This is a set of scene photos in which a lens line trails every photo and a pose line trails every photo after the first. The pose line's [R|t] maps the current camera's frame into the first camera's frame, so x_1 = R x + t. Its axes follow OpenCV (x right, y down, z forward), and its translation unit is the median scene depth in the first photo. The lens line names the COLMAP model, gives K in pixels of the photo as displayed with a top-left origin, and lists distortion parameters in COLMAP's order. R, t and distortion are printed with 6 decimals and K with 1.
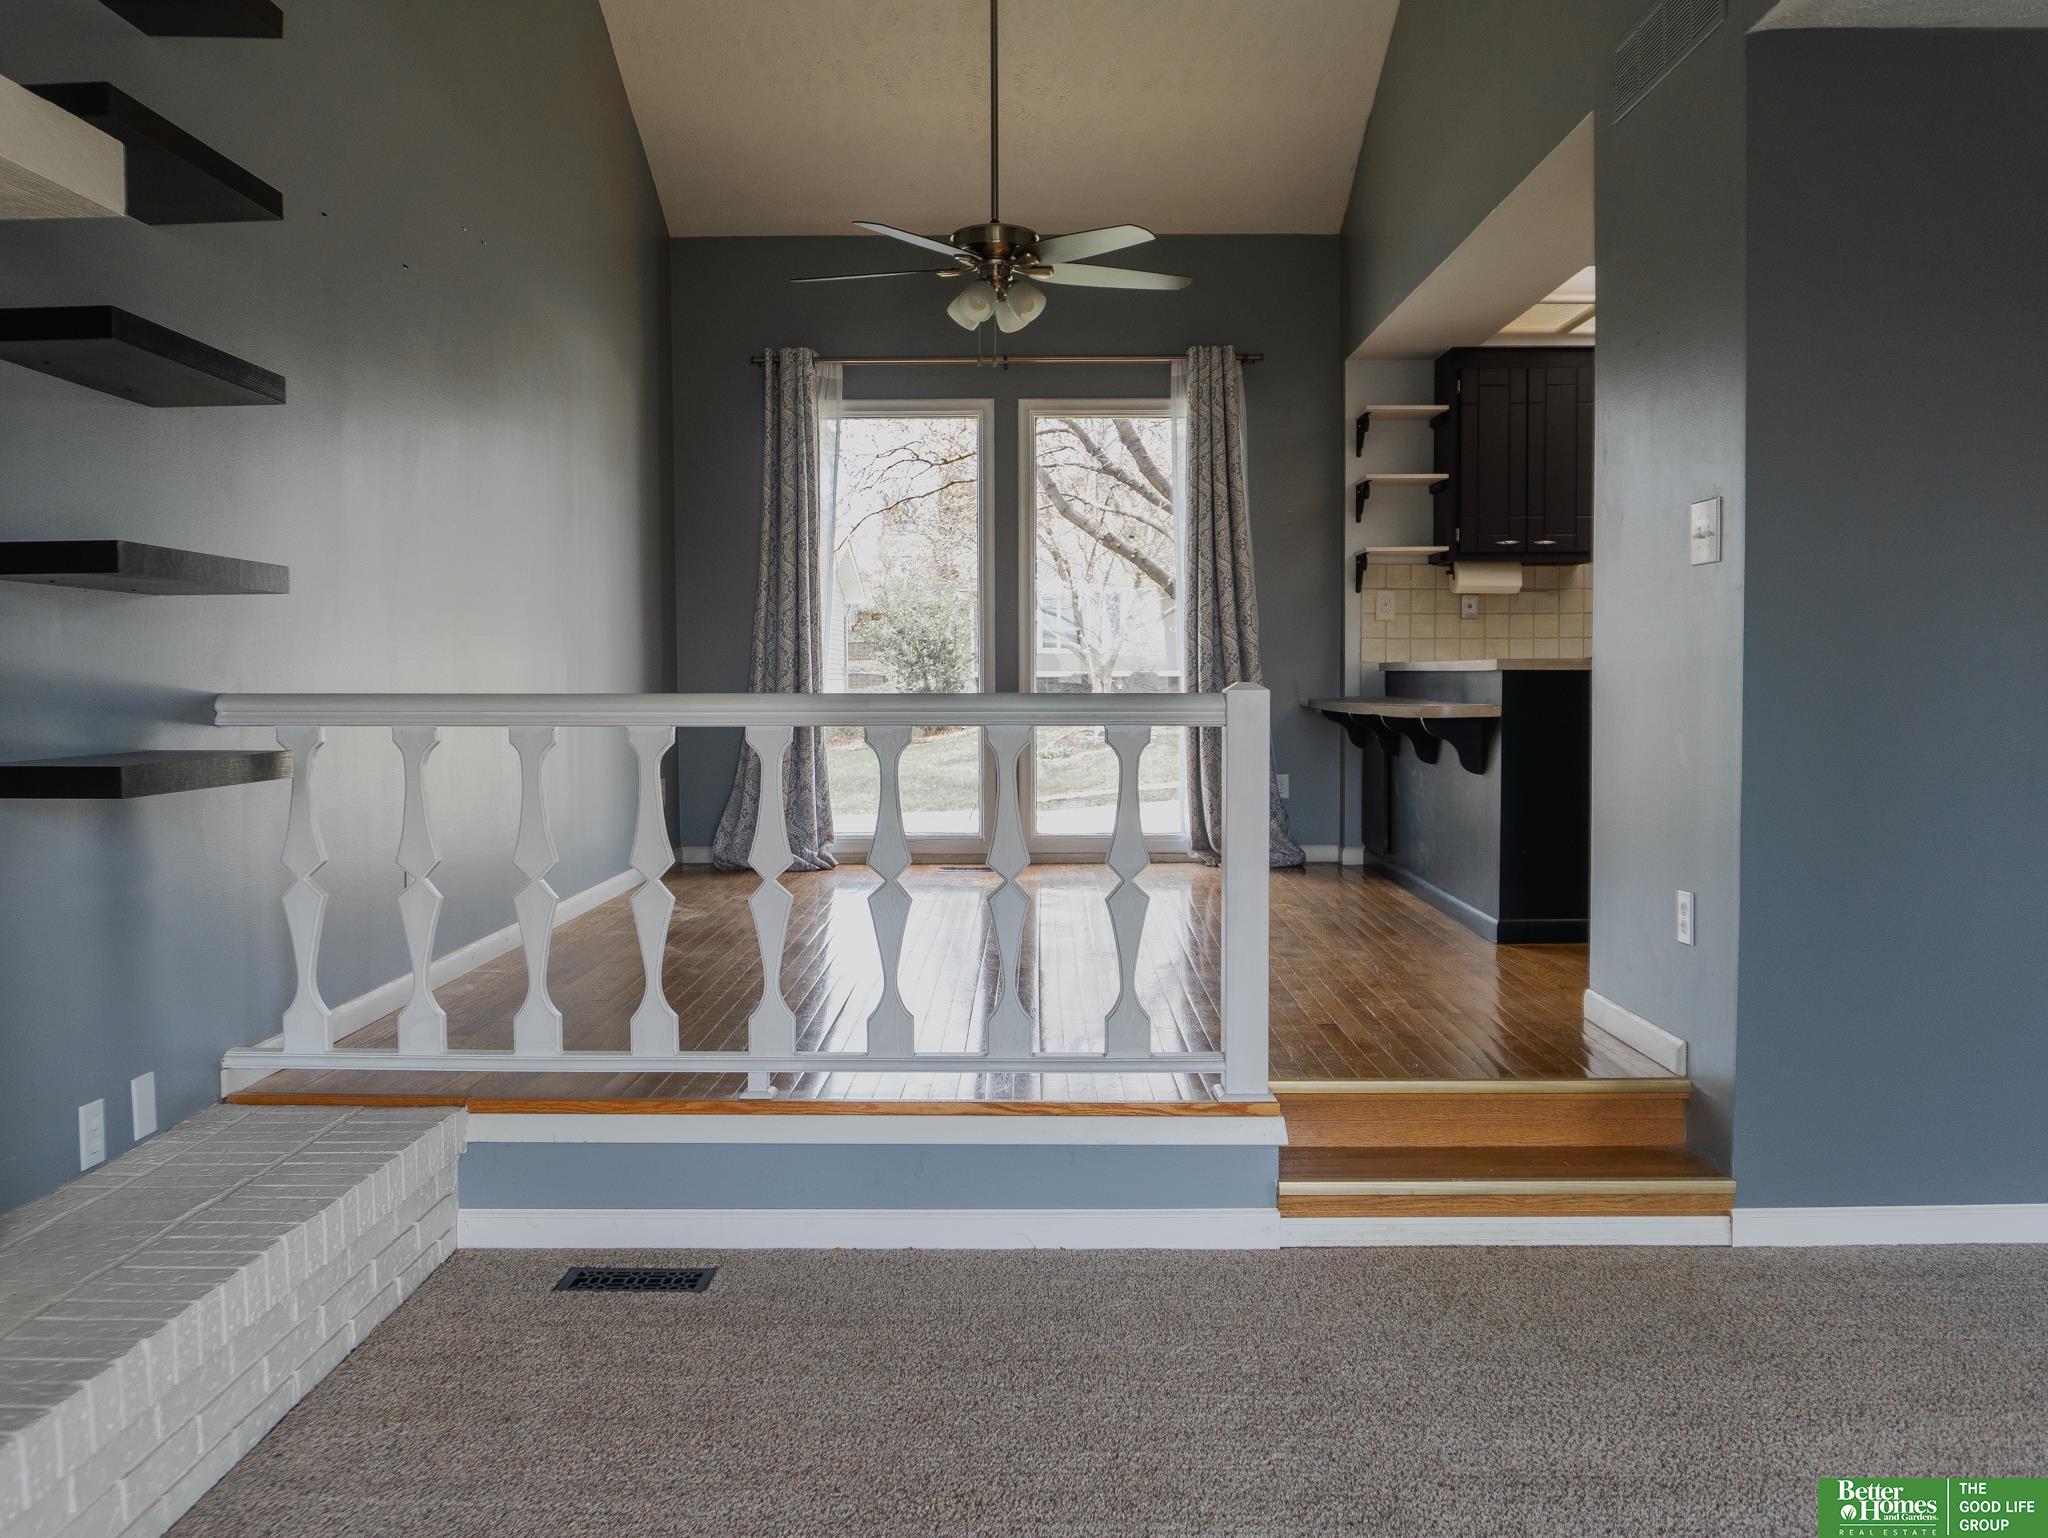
lens RADIAL K [[1634.5, 0, 1011.9], [0, 1634.5, 767.9], [0, 0, 1]] dist [-0.041341, 0.005411]
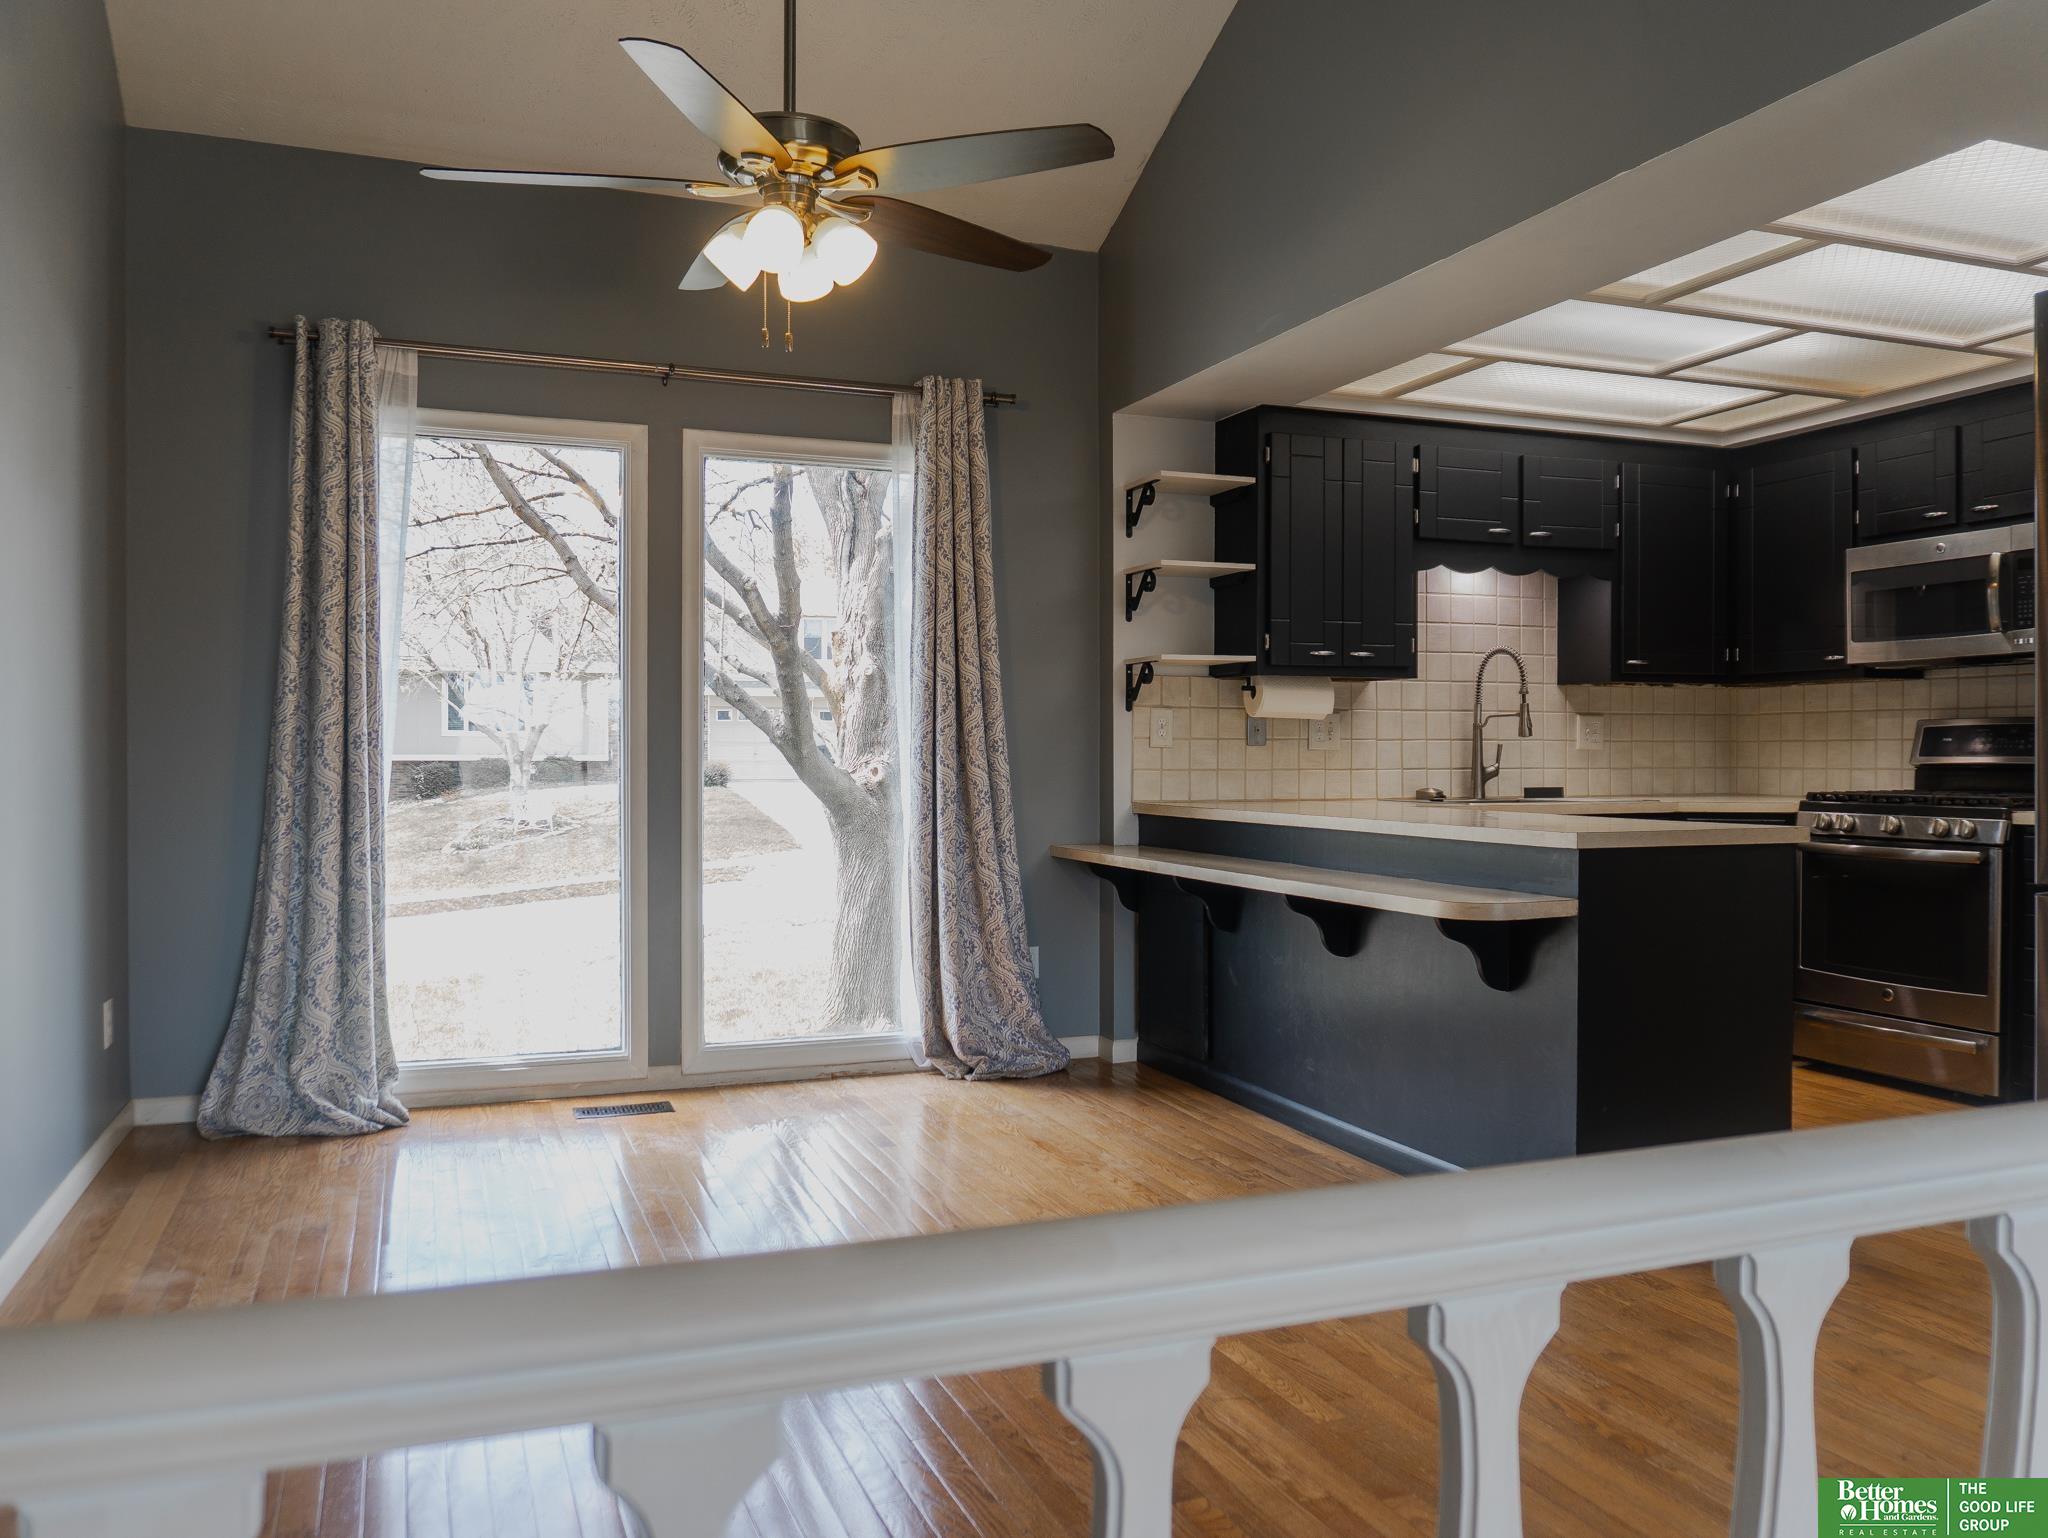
lens RADIAL K [[1555.9, 0, 1026.9], [0, 1555.9, 774.7], [0, 0, 1]] dist [-0.027254, 0.013233]
pose [[0.925556, 0.001079, 0.378608, -0.114307], [0.015778, 0.999017, -0.041417, -0.047575], [-0.378281, 0.044308, 0.924630, 0.336573]]
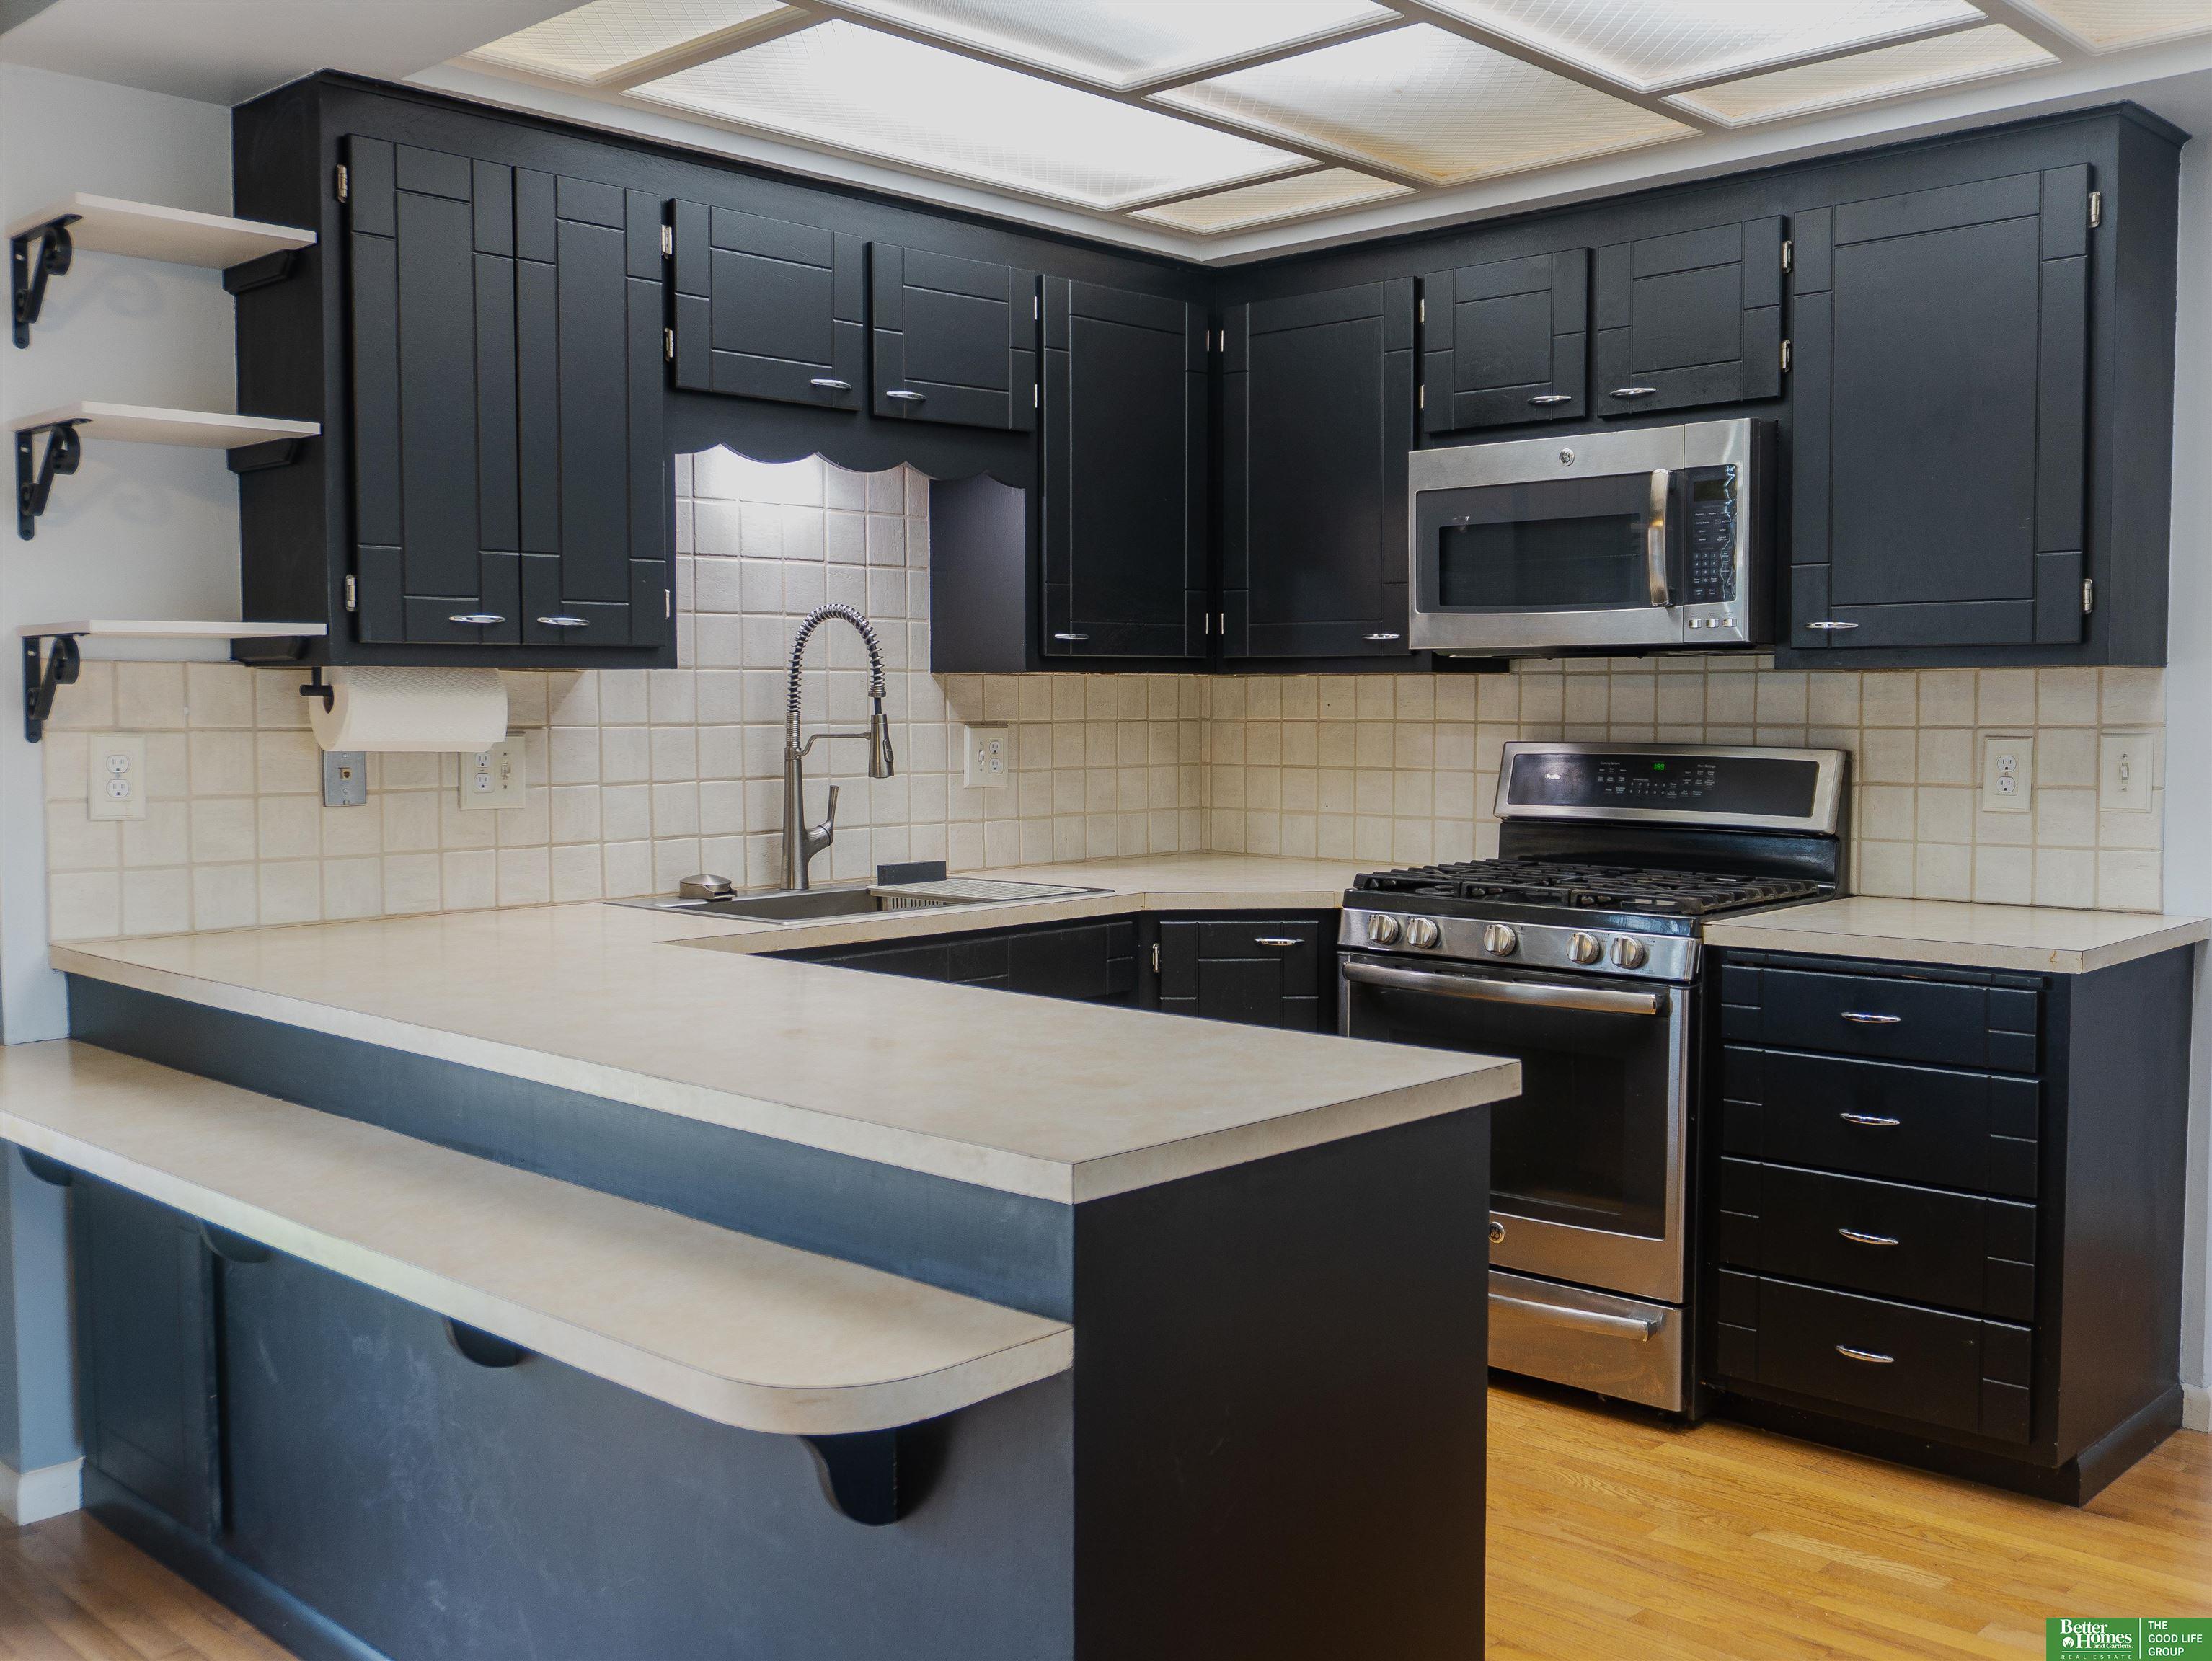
lens RADIAL K [[2089.5, 0, 1119.0], [0, 2089.5, 832.8], [0, 0, 1]] dist [-0.003551, 0.000000]
pose [[0.673427, -0.042010, 0.738059, 0.039912], [0.038745, 0.999018, 0.021511, -0.089208], [-0.738238, 0.014110, 0.674393, 0.535223]]
